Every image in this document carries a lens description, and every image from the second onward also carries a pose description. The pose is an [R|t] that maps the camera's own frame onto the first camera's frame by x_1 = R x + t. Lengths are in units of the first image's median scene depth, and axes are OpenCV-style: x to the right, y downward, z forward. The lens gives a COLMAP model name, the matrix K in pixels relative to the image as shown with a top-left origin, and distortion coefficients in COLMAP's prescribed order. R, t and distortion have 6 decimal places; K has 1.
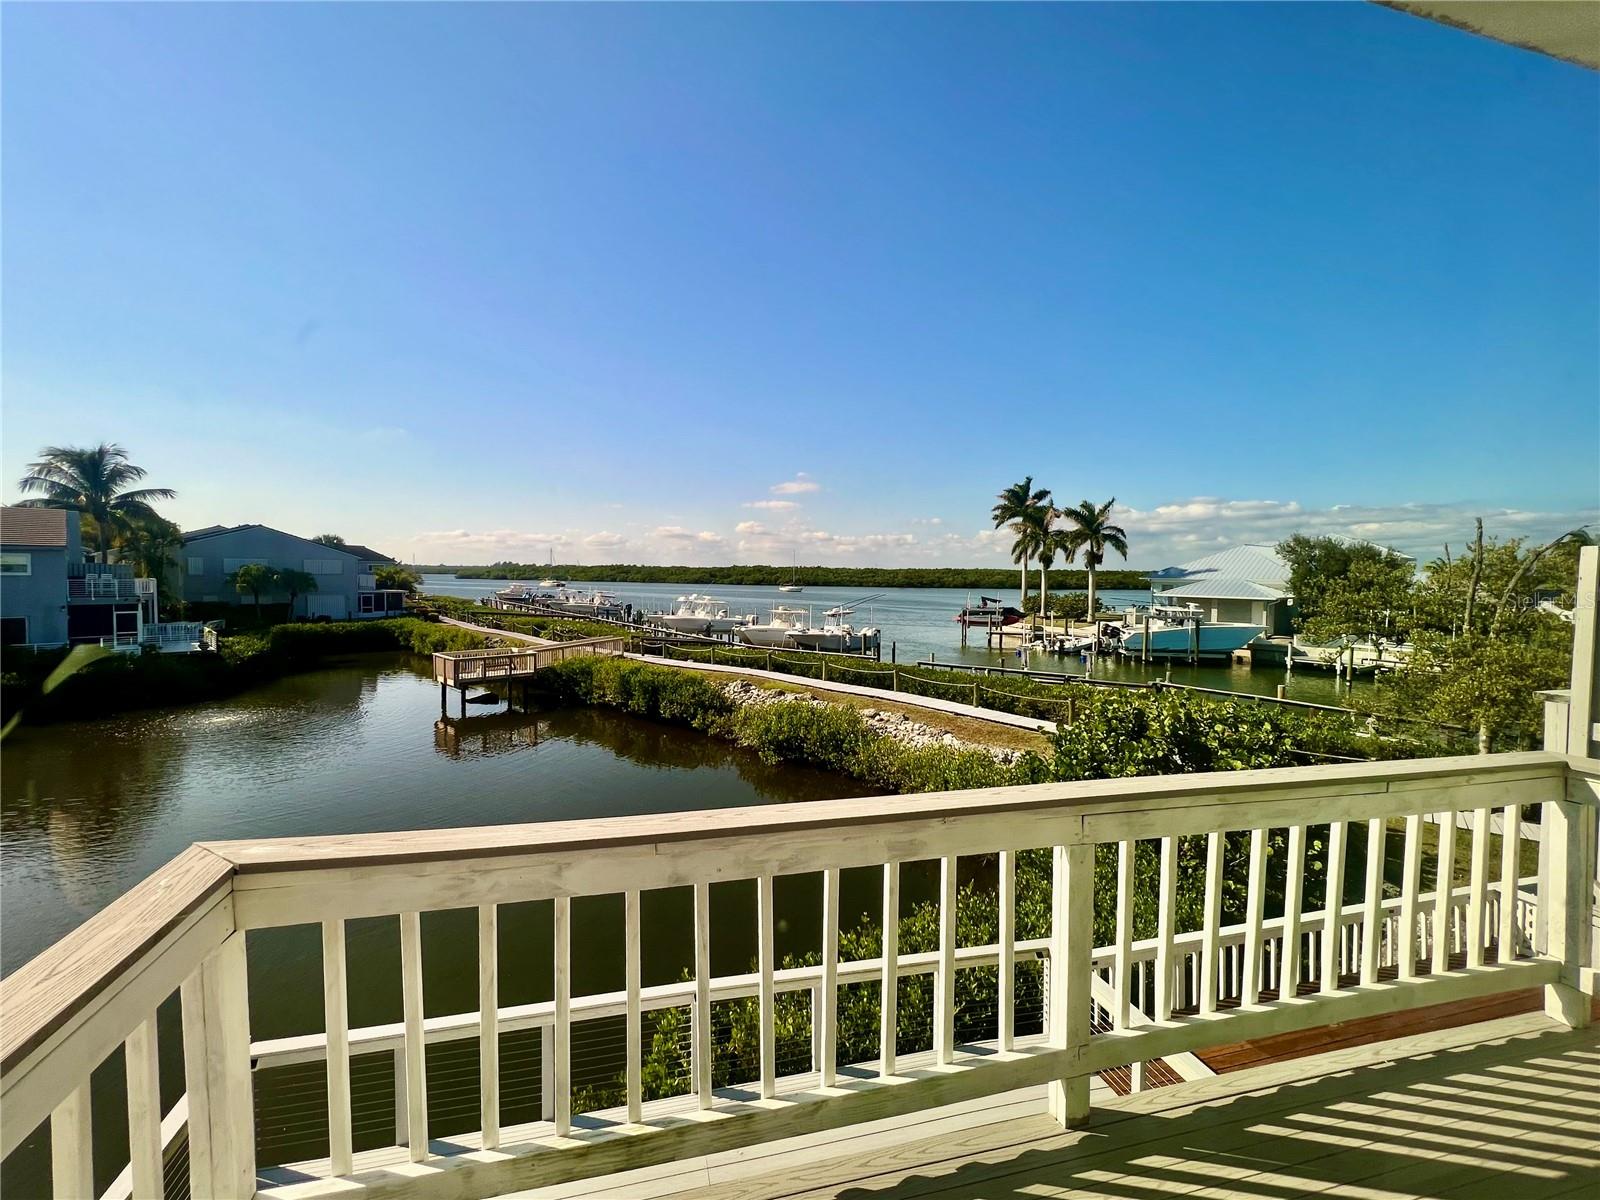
lens RADIAL K [[670.4, 0, 784.5], [0, 670.4, 602.9], [0, 0, 1]] dist [-0.018567, -0.000046]
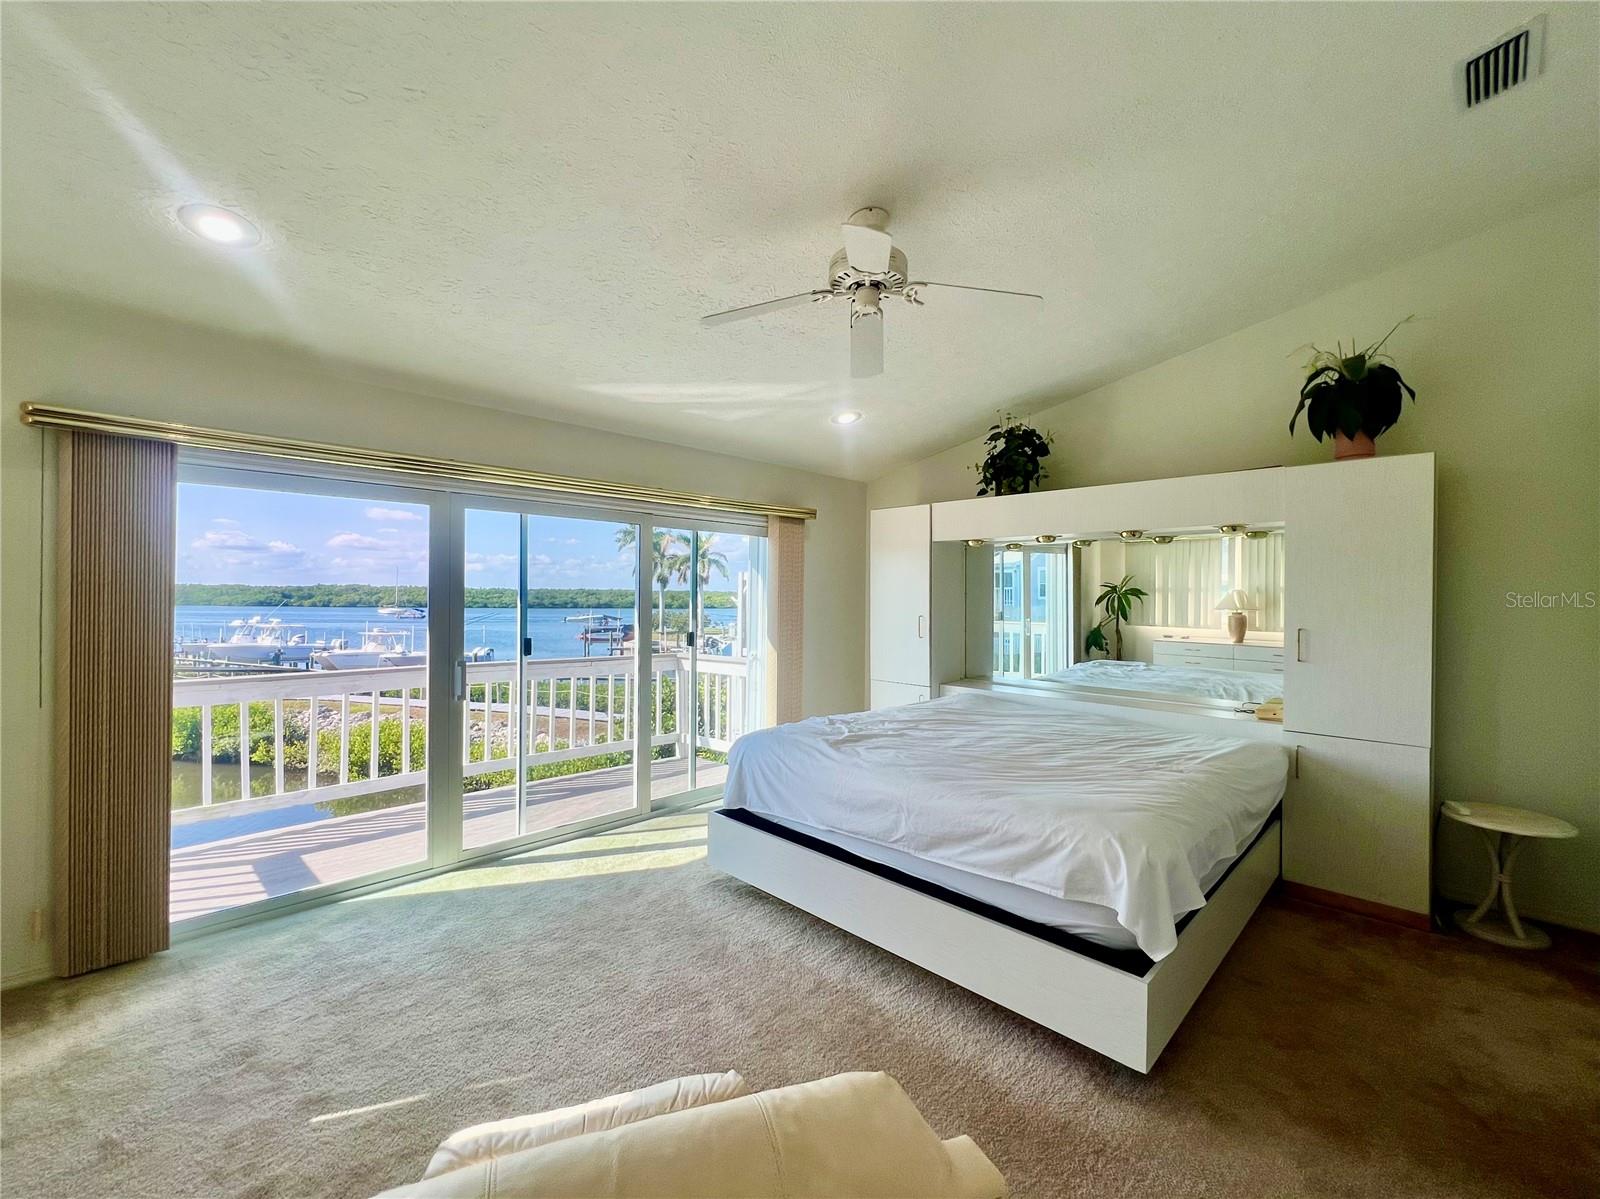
lens RADIAL K [[684.2, 0, 809.8], [0, 684.2, 606.0], [0, 0, 1]] dist [-0.000552, -0.000038]
pose [[0.856129, -0.007645, 0.516705, 0.017439], [0.022092, 0.999518, -0.021816, 0.007522], [-0.516289, 0.030093, 0.855886, -0.098730]]
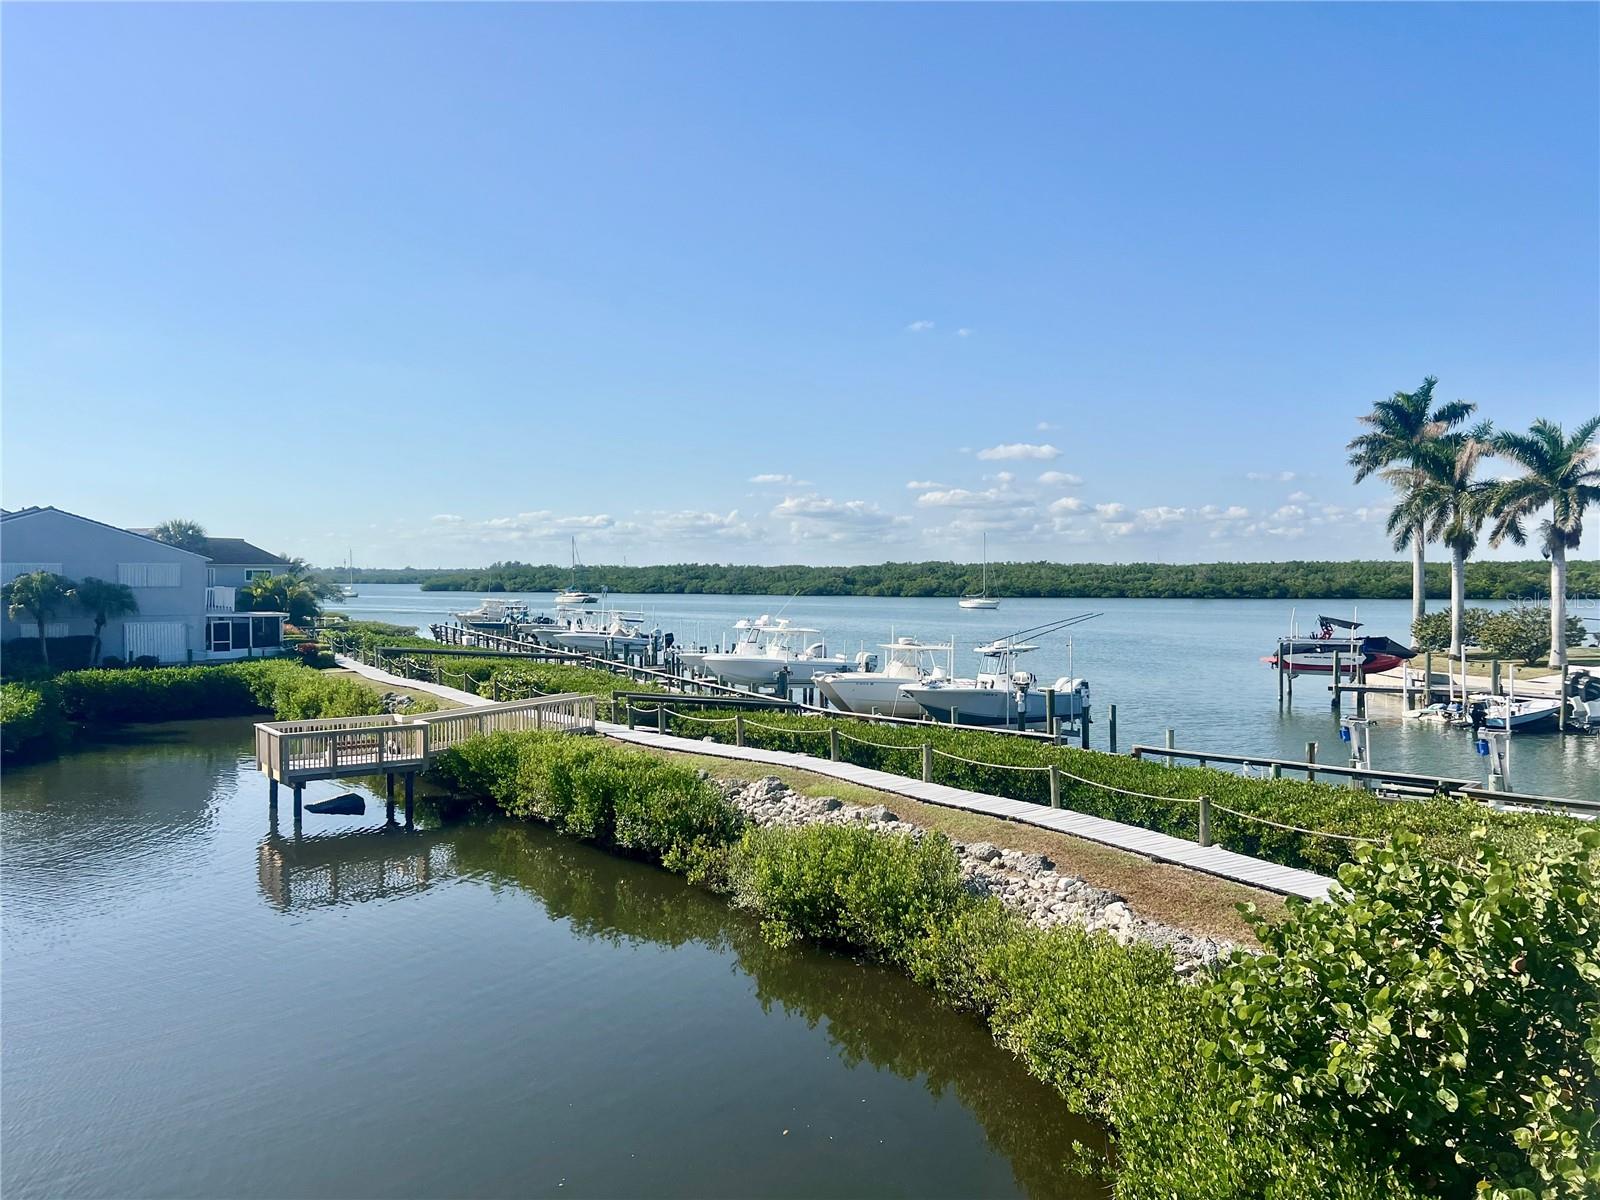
lens RADIAL K [[1183.6, 0, 814.4], [0, 1183.6, 590.7], [0, 0, 1]] dist [0.023940, -0.009410]
pose [[0.983985, -0.011215, -0.177901, 0.083529], [0.005512, 0.999456, -0.032517, -0.001690], [0.178169, 0.031016, 0.983511, 0.047033]]
